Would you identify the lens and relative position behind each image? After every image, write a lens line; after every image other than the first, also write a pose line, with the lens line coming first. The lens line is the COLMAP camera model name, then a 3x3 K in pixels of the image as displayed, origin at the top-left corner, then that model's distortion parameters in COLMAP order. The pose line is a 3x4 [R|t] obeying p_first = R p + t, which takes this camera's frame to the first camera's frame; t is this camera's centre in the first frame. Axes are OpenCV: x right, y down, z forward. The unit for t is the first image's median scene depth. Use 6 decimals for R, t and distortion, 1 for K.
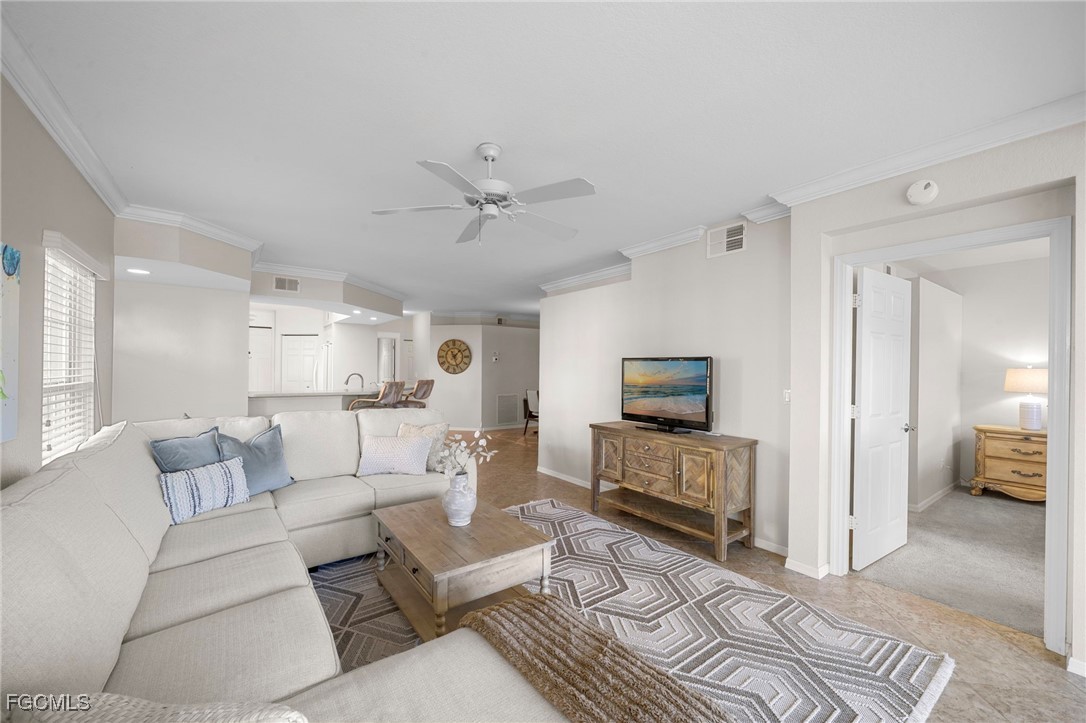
lens RADIAL K [[419.4, 0, 538.1], [0, 419.4, 357.1], [0, 0, 1]] dist [-0.001149, -0.000066]
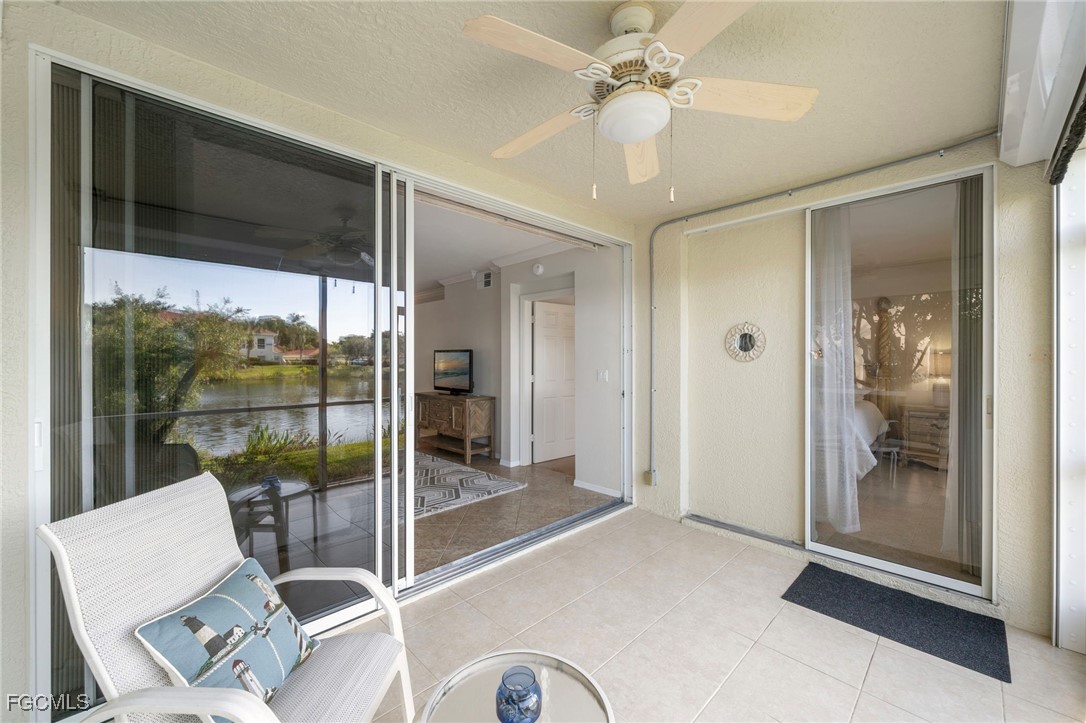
lens RADIAL K [[419.4, 0, 538.1], [0, 419.4, 357.1], [0, 0, 1]] dist [-0.001149, -0.000066]
pose [[0.990066, -0.010520, 0.140207, 0.485305], [0.008030, 0.999800, 0.018318, -0.000173], [-0.140371, -0.017010, 0.989953, -0.802631]]
